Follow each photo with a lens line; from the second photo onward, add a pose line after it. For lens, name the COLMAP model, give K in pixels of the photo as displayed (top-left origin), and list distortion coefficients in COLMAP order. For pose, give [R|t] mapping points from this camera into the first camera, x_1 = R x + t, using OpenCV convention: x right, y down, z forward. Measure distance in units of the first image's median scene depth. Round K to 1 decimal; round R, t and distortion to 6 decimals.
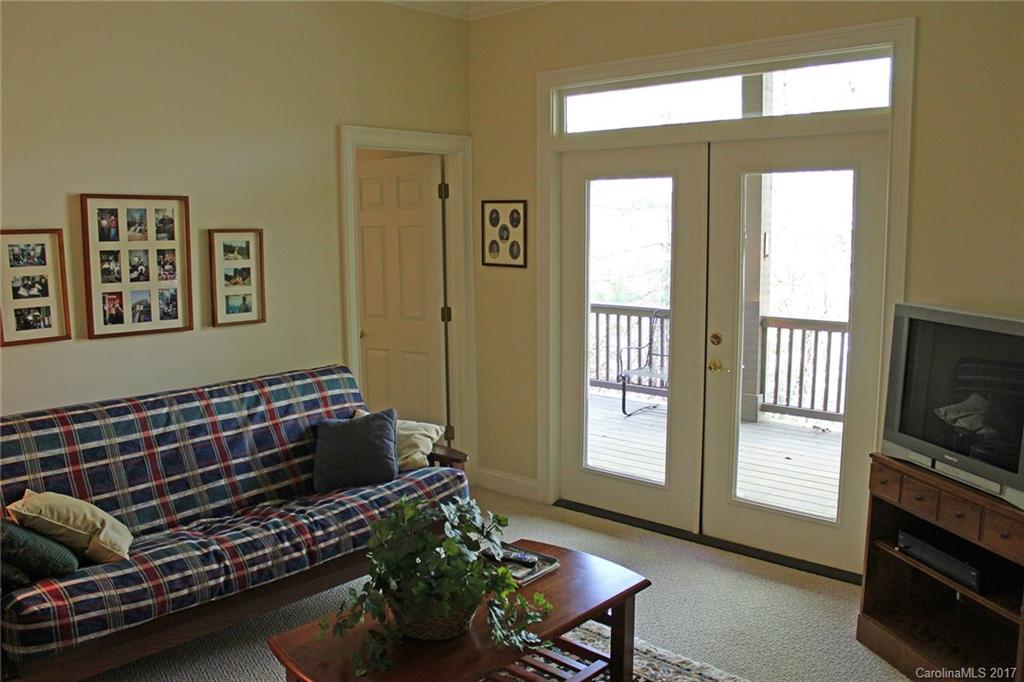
lens RADIAL K [[852.5, 0, 511.1], [0, 852.5, 346.7], [0, 0, 1]] dist [-0.137149, 0.085979]
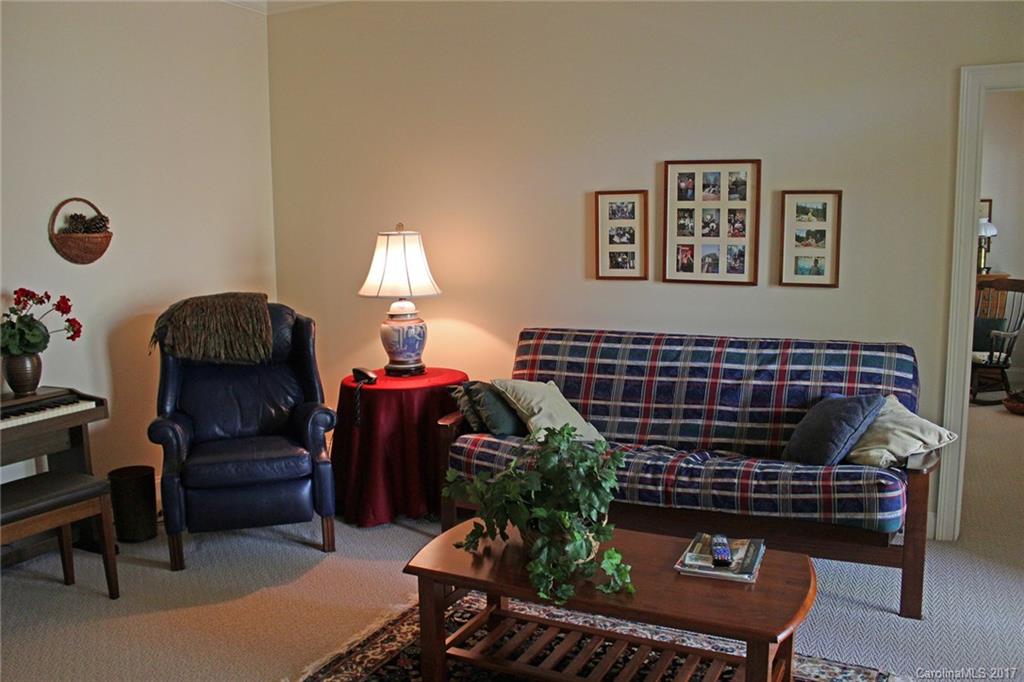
lens RADIAL K [[852.5, 0, 509.0], [0, 852.5, 340.5], [0, 0, 1]] dist [-0.137149, 0.085979]
pose [[0.289112, 0.130585, -0.948347, 0.589260], [-0.128815, 0.986949, 0.096630, -0.015355], [0.948589, 0.094225, 0.302160, 0.414543]]
